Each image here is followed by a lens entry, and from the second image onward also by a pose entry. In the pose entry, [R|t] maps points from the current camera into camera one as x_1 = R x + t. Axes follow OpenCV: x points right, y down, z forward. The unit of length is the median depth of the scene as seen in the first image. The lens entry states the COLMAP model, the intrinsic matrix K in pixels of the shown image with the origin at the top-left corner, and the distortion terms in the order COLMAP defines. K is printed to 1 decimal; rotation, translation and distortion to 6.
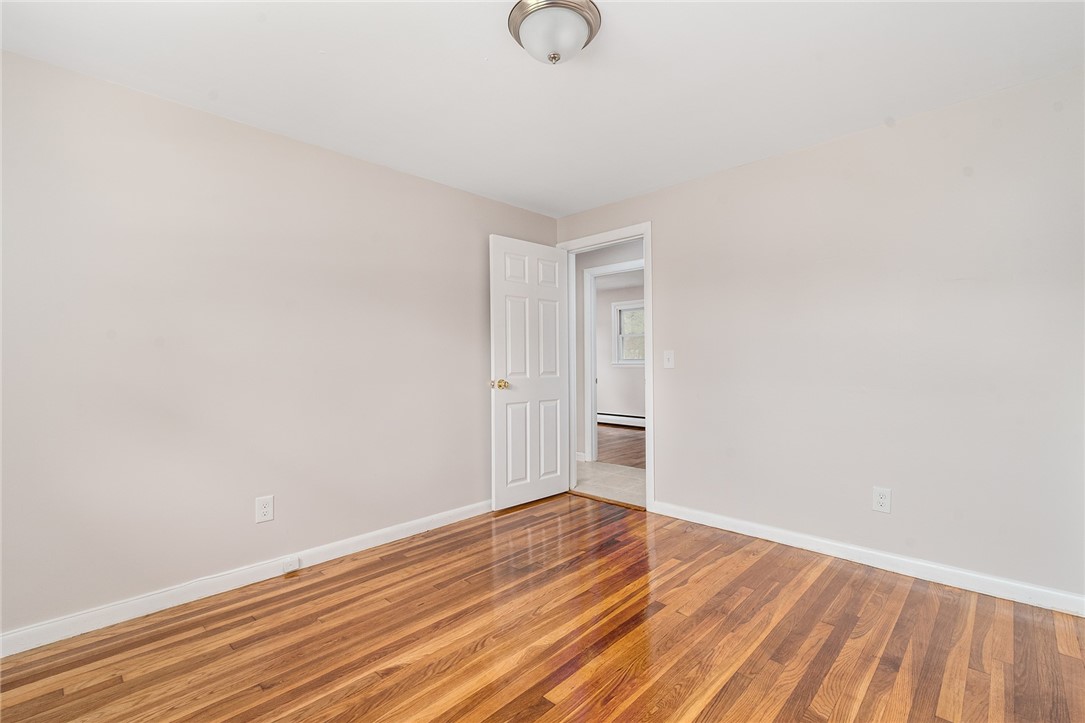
lens RADIAL K [[497.0, 0, 543.2], [0, 497.0, 361.6], [0, 0, 1]] dist [0.003901, -0.000882]
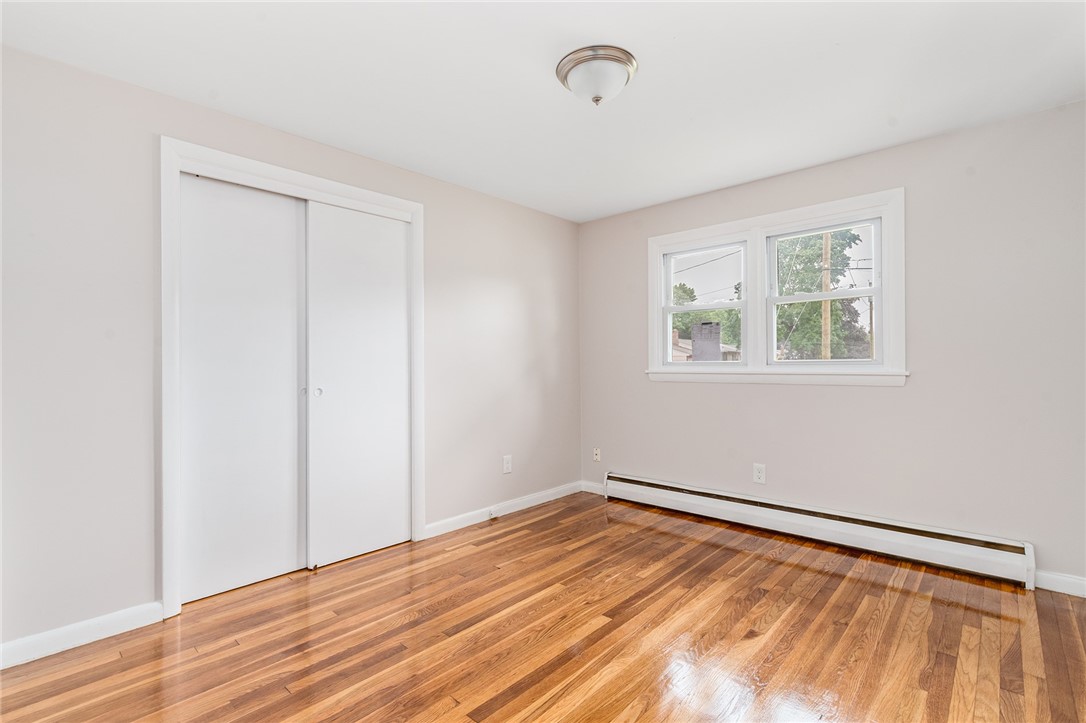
lens RADIAL K [[497.5, 0, 542.3], [0, 497.5, 363.5], [0, 0, 1]] dist [0.003901, -0.000882]
pose [[-0.999674, 0.019420, -0.016580, 0.164754], [0.019460, 0.999808, -0.002277, -0.004163], [0.016533, -0.002599, -0.999860, 1.977604]]
